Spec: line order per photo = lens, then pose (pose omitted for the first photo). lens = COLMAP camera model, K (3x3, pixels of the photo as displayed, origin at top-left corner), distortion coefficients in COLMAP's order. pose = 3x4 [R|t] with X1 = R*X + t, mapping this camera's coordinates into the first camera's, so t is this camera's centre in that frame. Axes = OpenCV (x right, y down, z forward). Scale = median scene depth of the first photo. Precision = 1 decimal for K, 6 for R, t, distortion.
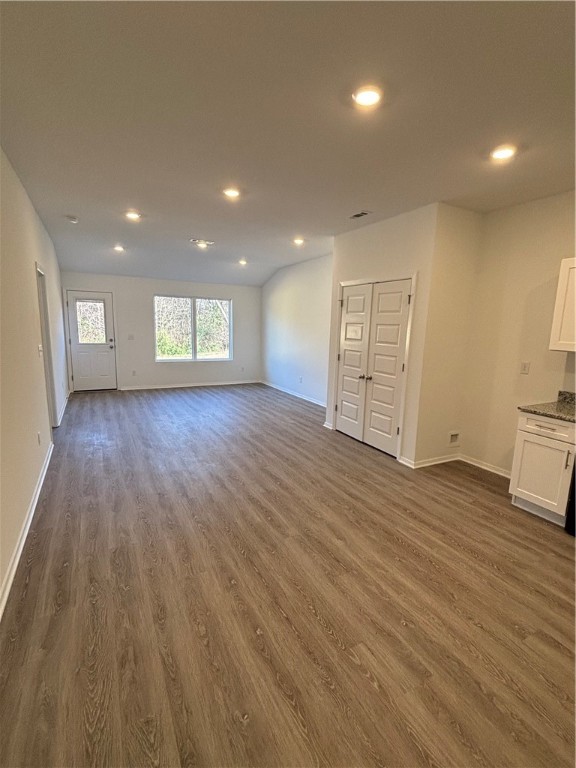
lens RADIAL K [[371.7, 0, 288.0], [0, 371.7, 384.0], [0, 0, 1]] dist [-0.014108, 0.010201]
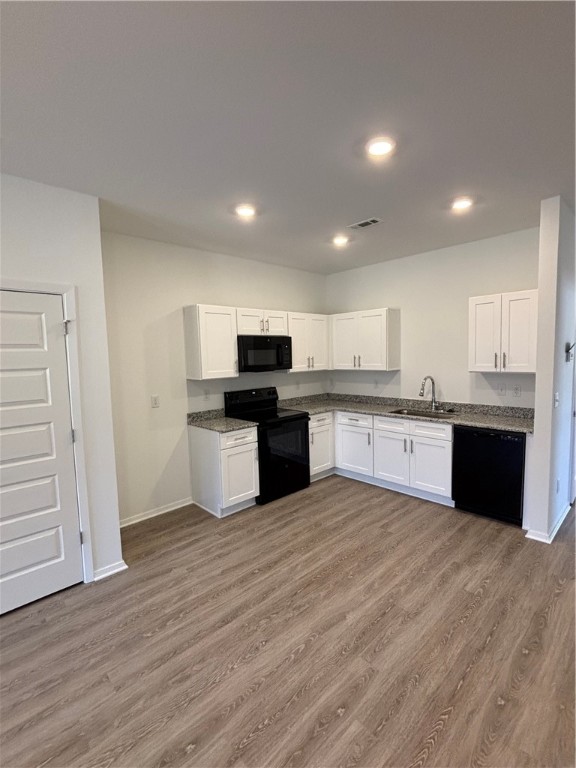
lens RADIAL K [[371.7, 0, 288.0], [0, 371.7, 384.0], [0, 0, 1]] dist [-0.014108, 0.010201]
pose [[-0.294530, -0.104875, 0.949870, -0.449536], [0.172983, 0.971690, 0.160922, -0.201753], [-0.939856, 0.211708, -0.268051, 0.982940]]
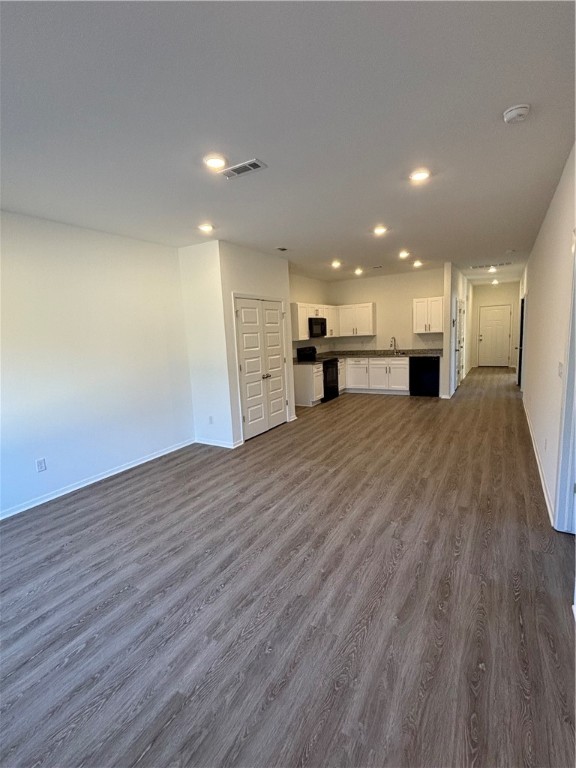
lens RADIAL K [[356.7, 0, 297.6], [0, 356.7, 385.1], [0, 0, 1]] dist [0.003563, 0.000248]
pose [[-0.545143, -0.130508, 0.828123, -1.136042], [0.168750, 0.950507, 0.260881, -0.386040], [-0.821184, 0.281963, -0.496139, 2.082167]]
